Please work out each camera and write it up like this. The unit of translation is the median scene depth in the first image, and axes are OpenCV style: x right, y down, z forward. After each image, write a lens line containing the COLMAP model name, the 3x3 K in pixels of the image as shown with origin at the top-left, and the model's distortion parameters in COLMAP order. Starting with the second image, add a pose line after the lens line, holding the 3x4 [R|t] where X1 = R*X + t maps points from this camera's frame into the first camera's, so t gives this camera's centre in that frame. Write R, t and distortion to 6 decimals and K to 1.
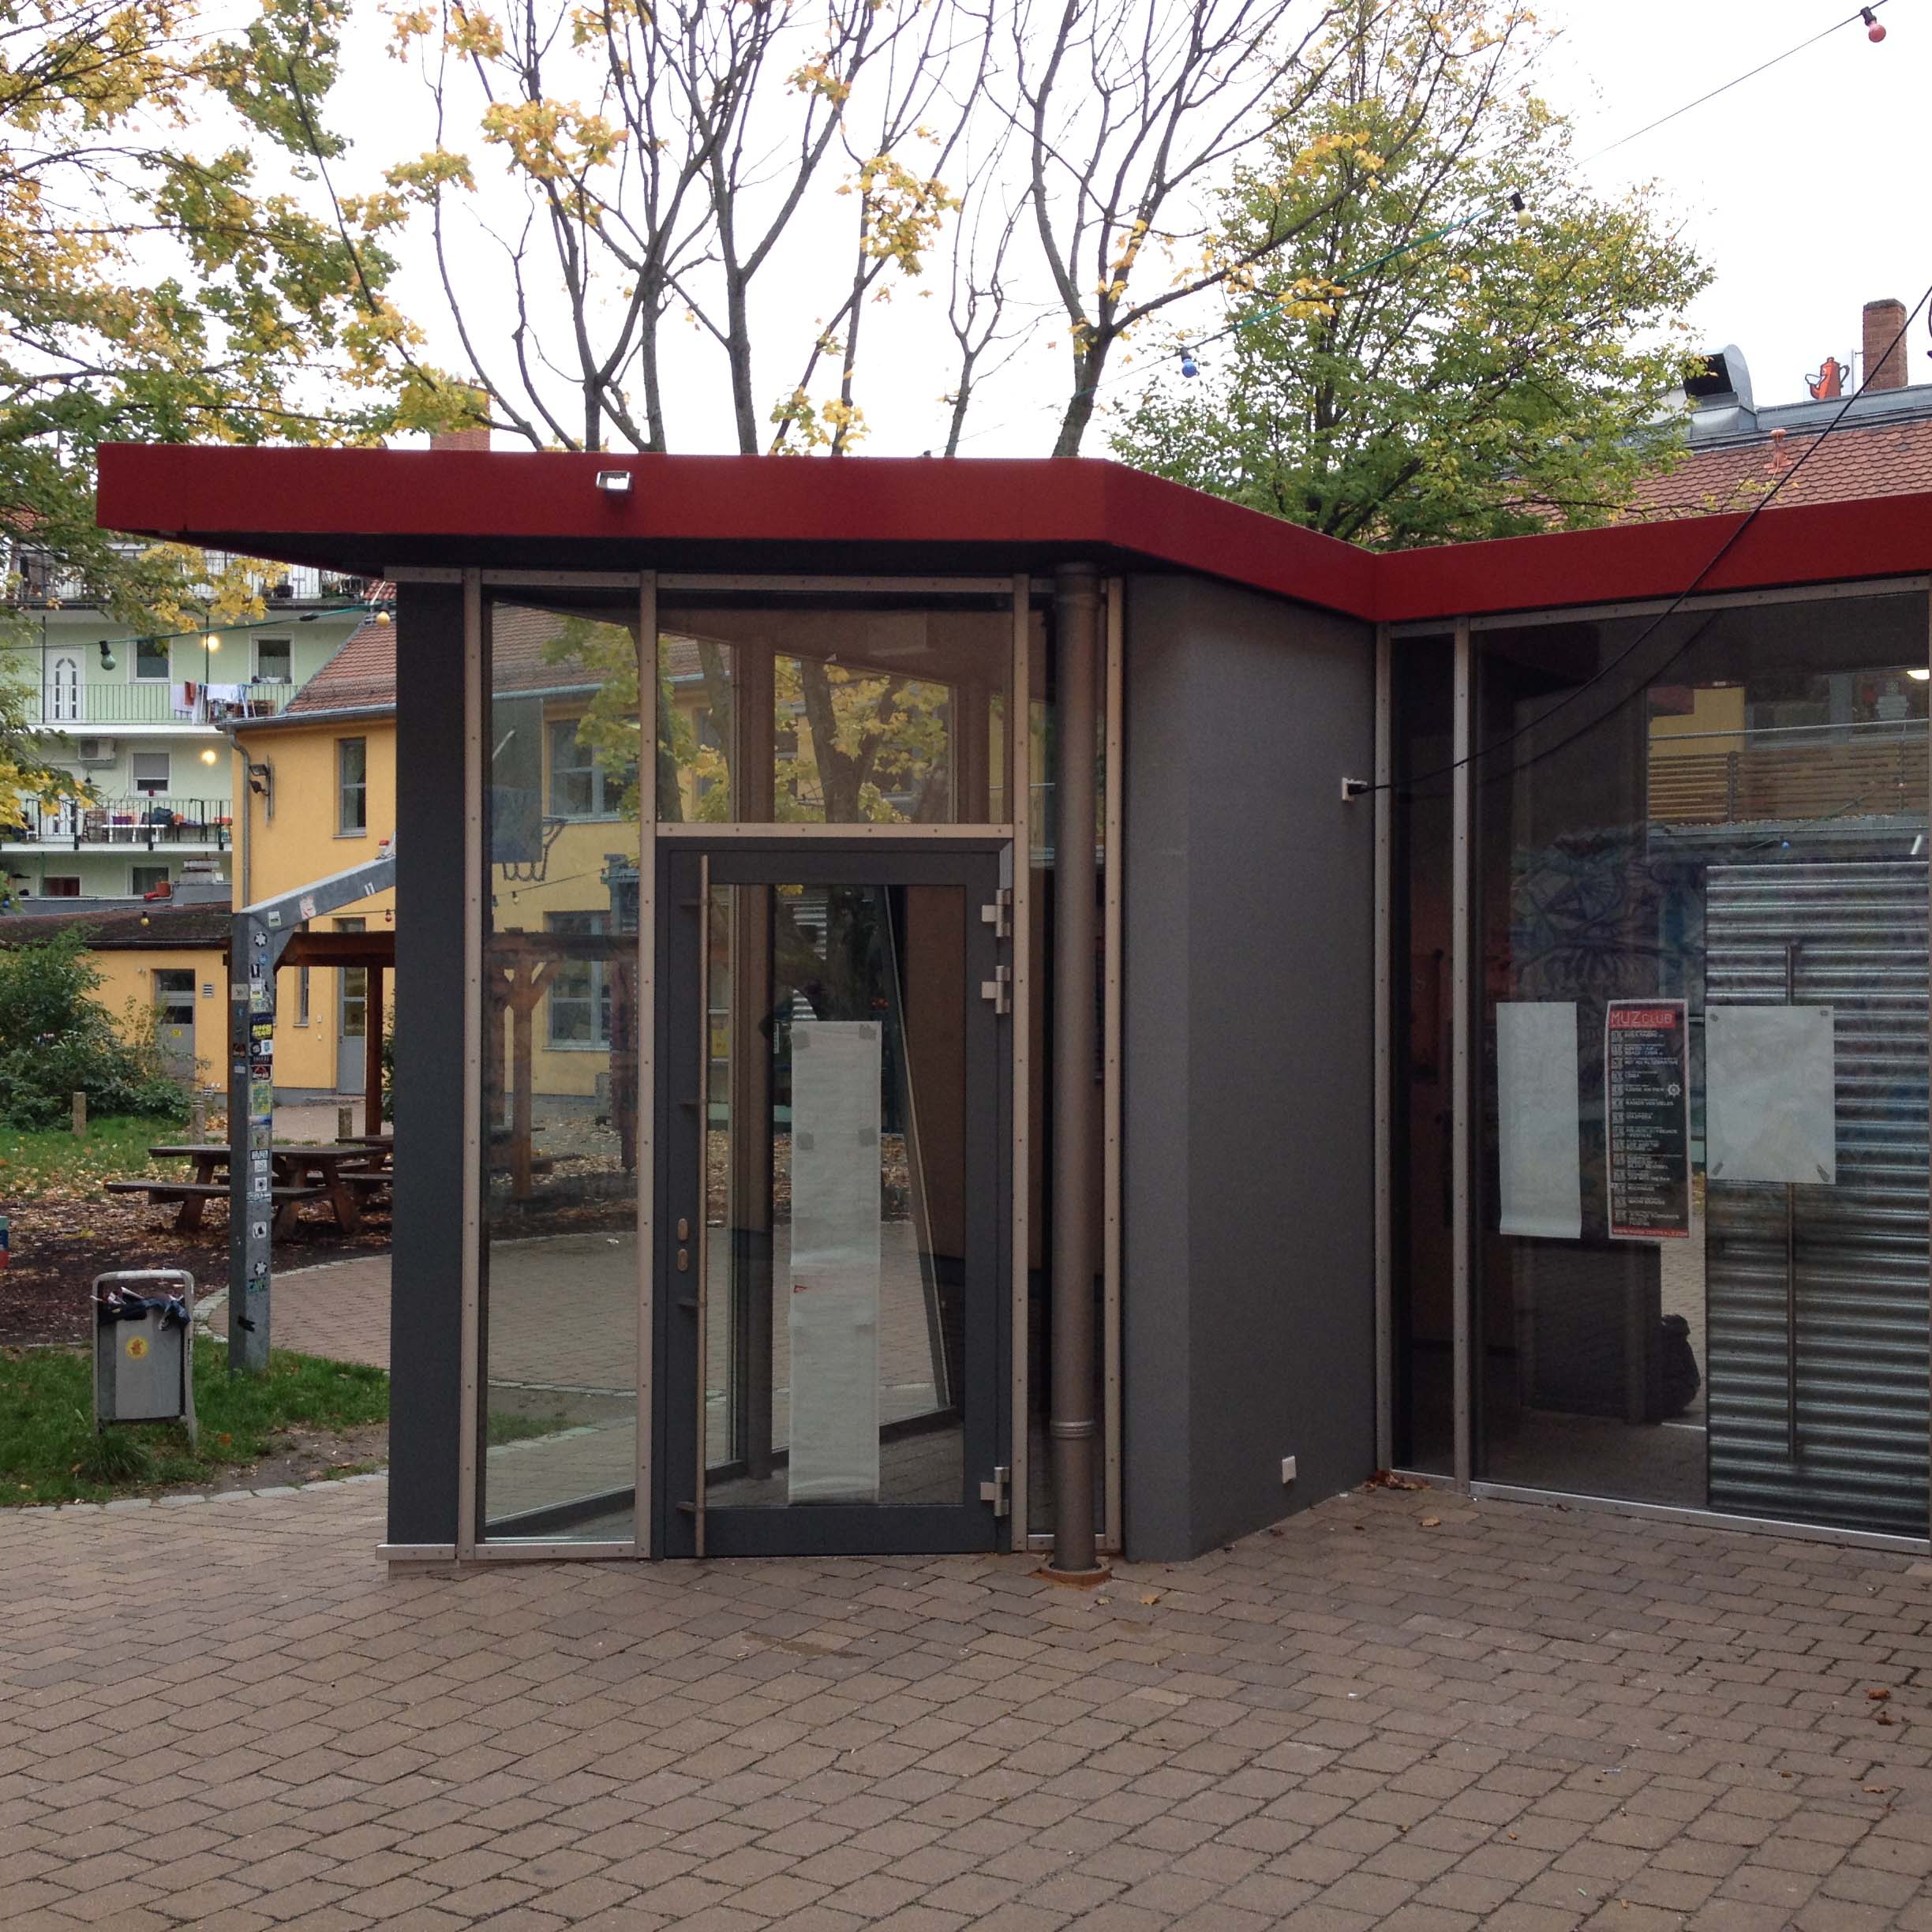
lens RADIAL K [[2458.0, 0, 970.4], [0, 2458.0, 936.1], [0, 0, 1]] dist [0.179447, -0.392692]
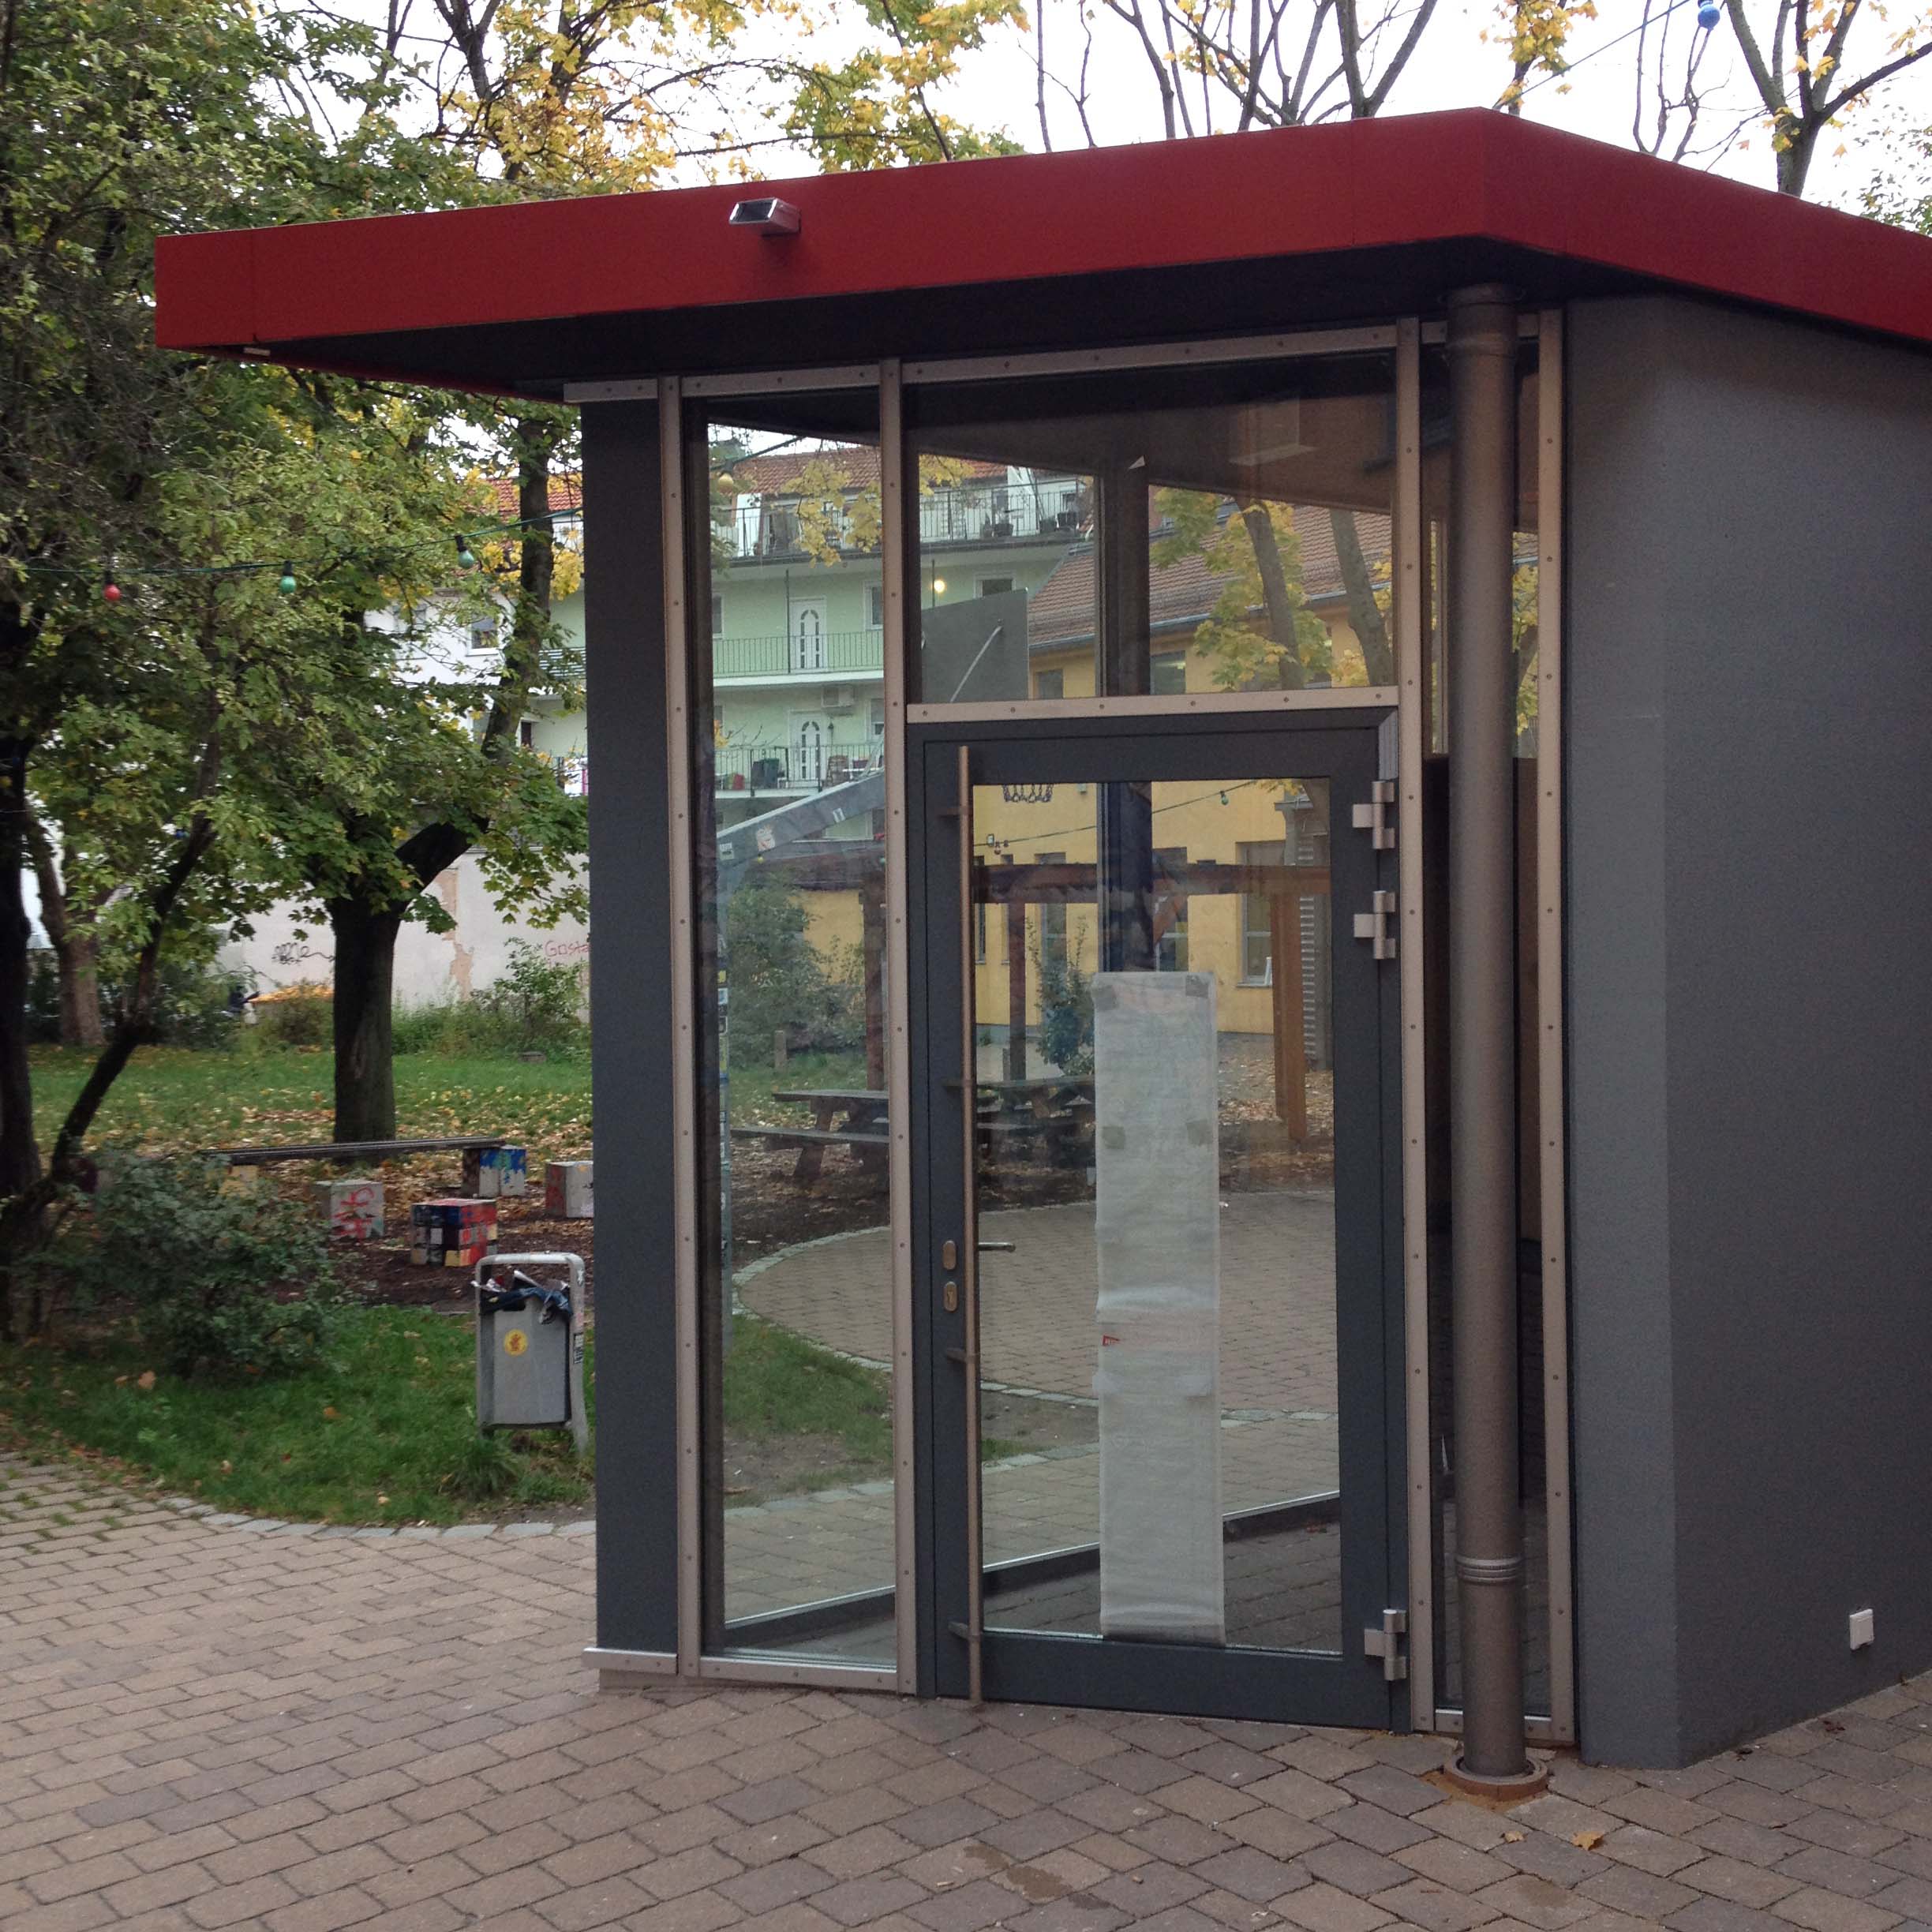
lens RADIAL K [[2458.0, 0, 970.4], [0, 2458.0, 936.1], [0, 0, 1]] dist [0.179447, -0.392692]
pose [[0.950863, -0.011436, -0.309400, 0.102103], [0.019933, 0.999506, 0.024316, 0.004935], [0.308969, -0.029288, 0.950621, 0.260245]]
